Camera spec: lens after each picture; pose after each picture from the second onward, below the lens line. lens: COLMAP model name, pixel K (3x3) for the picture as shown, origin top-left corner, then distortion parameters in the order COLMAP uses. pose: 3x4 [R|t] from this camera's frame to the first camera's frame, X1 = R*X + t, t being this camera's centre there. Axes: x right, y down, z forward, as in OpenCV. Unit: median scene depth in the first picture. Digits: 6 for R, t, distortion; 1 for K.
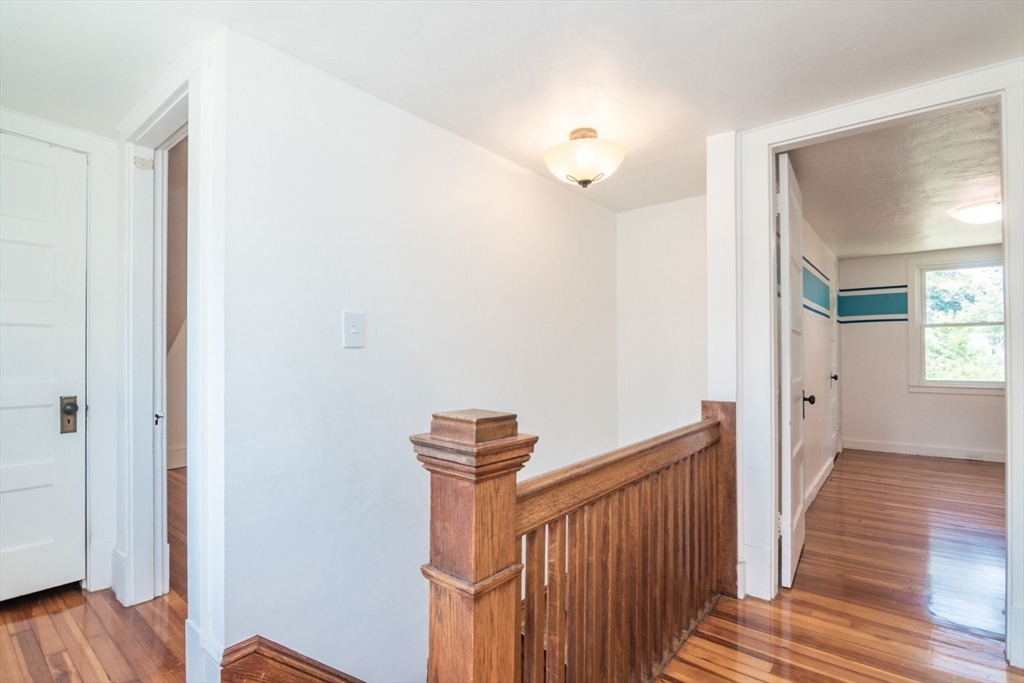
lens RADIAL K [[506.7, 0, 509.1], [0, 506.7, 345.1], [0, 0, 1]] dist [-0.011133, -0.002688]
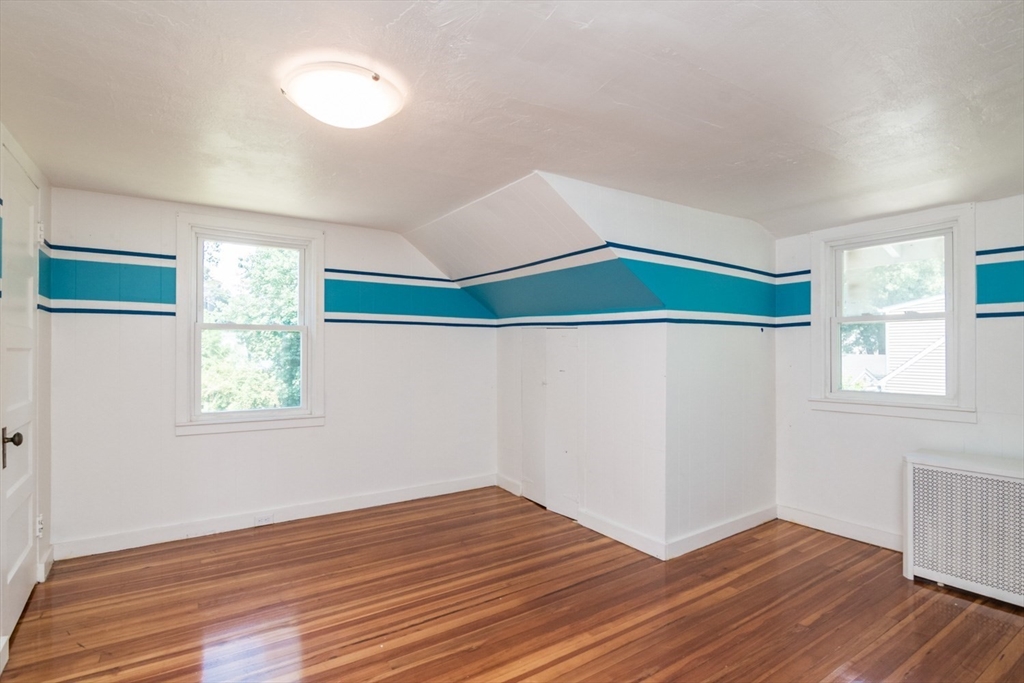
lens RADIAL K [[506.7, 0, 501.9], [0, 506.7, 344.3], [0, 0, 1]] dist [-0.011133, -0.002688]
pose [[0.306329, 0.006984, 0.951900, 0.254265], [-0.013859, 0.999900, -0.002876, -0.012896], [-0.951825, -0.012312, 0.306395, 0.330530]]
